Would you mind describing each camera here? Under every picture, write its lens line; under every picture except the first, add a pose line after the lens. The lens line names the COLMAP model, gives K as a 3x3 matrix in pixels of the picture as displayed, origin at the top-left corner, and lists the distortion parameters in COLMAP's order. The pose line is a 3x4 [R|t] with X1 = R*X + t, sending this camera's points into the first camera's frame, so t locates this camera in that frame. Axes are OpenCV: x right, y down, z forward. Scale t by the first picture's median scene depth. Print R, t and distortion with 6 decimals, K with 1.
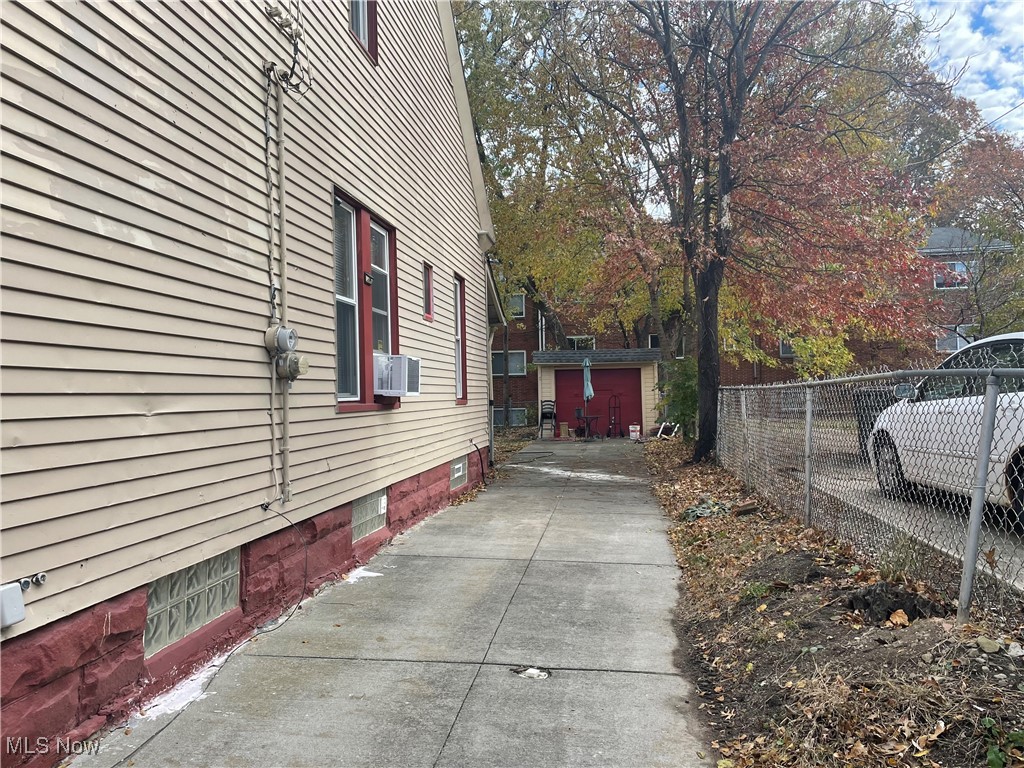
lens RADIAL K [[764.3, 0, 512.0], [0, 764.3, 384.0], [0, 0, 1]] dist [0.035361, -0.000689]
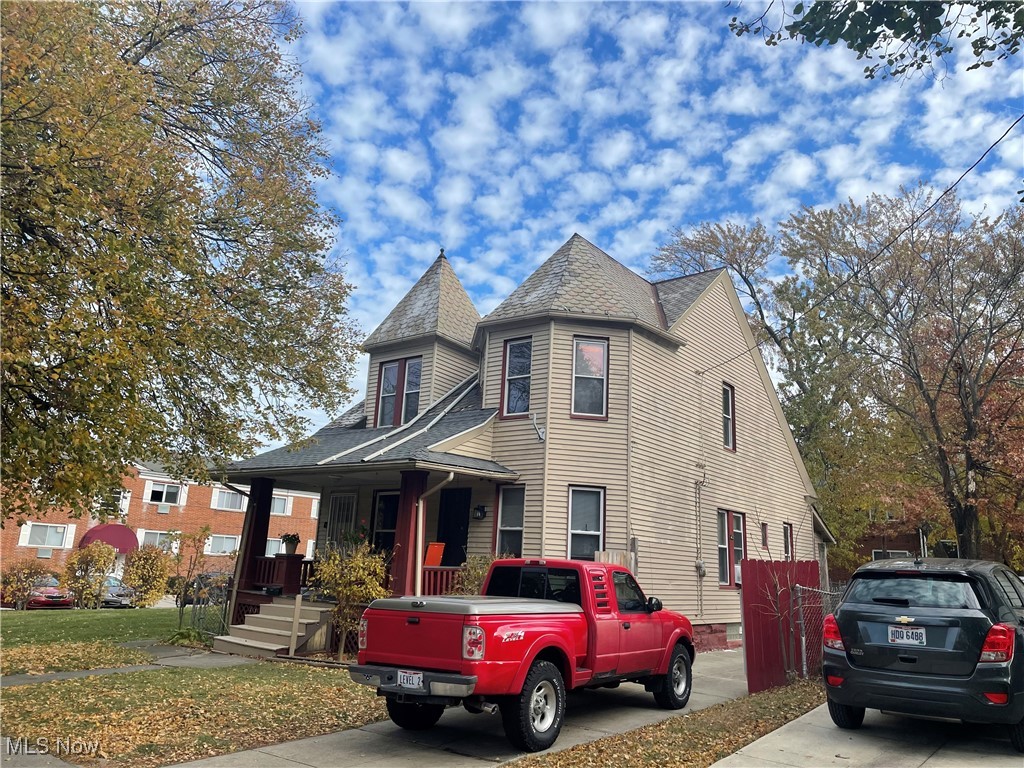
lens RADIAL K [[764.3, 0, 512.0], [0, 764.3, 384.0], [0, 0, 1]] dist [0.035361, -0.000689]
pose [[0.867339, -0.064679, -0.493498, 0.564066], [-0.050782, 0.974846, -0.217016, -0.045504], [0.495121, 0.213287, 0.842238, -1.959585]]
